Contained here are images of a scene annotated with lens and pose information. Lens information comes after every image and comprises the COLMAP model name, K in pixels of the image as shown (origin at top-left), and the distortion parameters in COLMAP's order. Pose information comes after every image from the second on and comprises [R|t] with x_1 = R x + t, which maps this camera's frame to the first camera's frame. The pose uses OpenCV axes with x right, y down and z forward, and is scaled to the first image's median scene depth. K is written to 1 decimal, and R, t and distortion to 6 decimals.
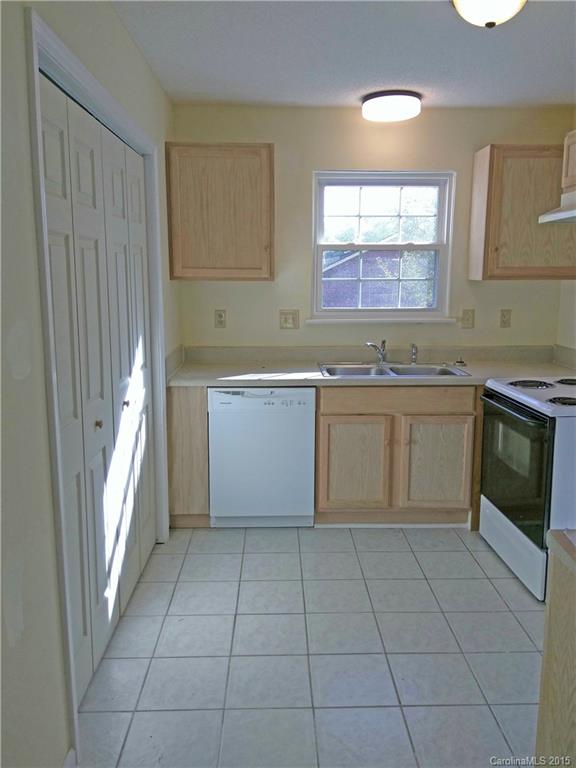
lens RADIAL K [[630.4, 0, 287.1], [0, 630.4, 371.8], [0, 0, 1]] dist [0.102718, -0.191239]
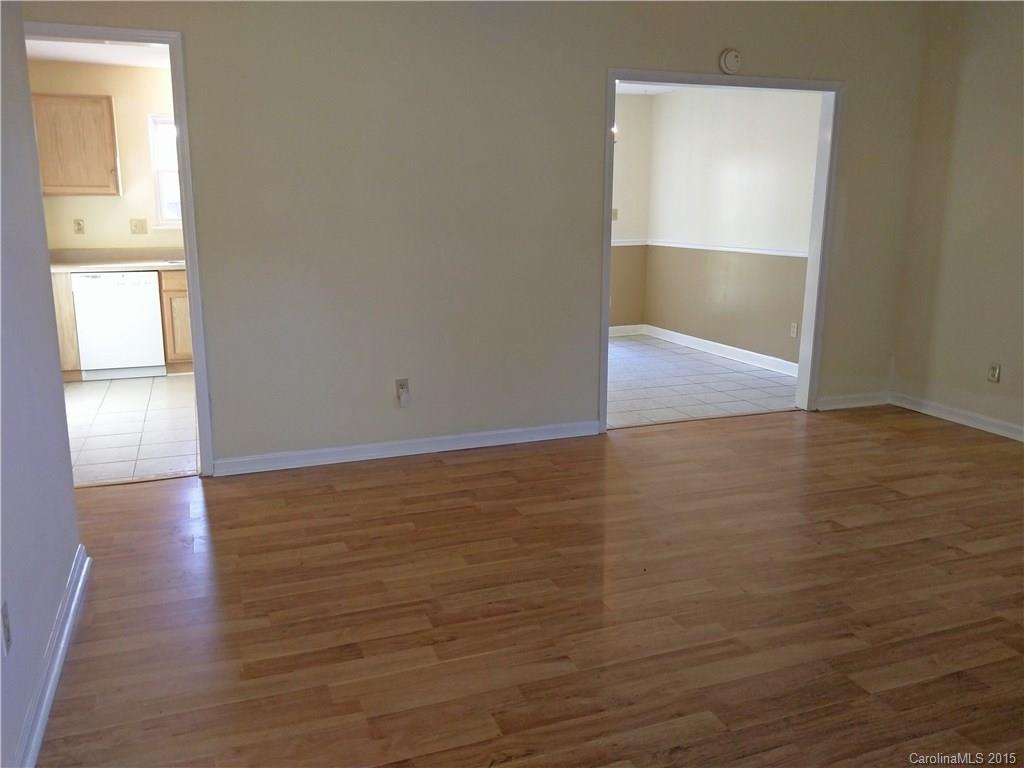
lens RADIAL K [[840.6, 0, 518.2], [0, 840.6, 371.5], [0, 0, 1]] dist [0.102718, -0.191239]
pose [[0.937043, -0.065521, 0.343013, 0.130285], [0.051654, 0.997442, 0.049418, 0.190793], [-0.345373, -0.028588, 0.938030, -1.043677]]
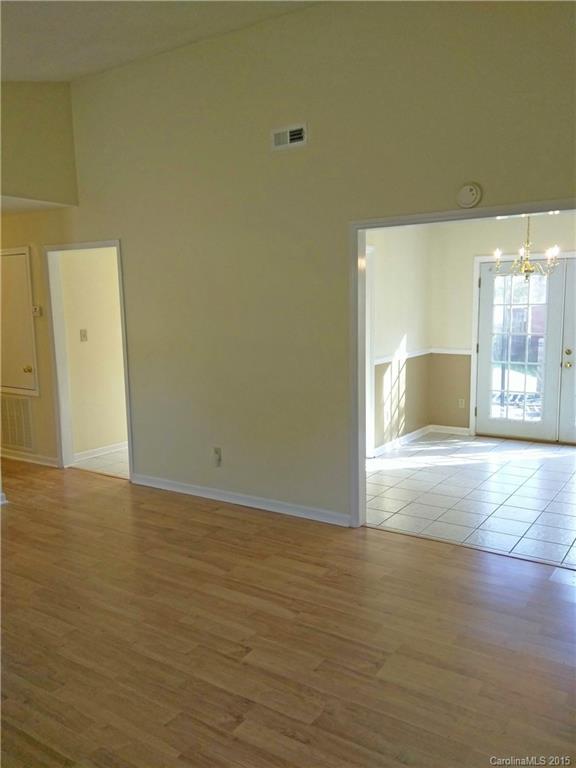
lens RADIAL K [[630.4, 0, 287.1], [0, 630.4, 371.8], [0, 0, 1]] dist [0.102718, -0.191239]
pose [[0.817699, 0.047915, -0.573648, 1.302441], [-0.072917, 0.997124, -0.020653, 0.108448], [0.571009, 0.058716, 0.818842, -0.863339]]
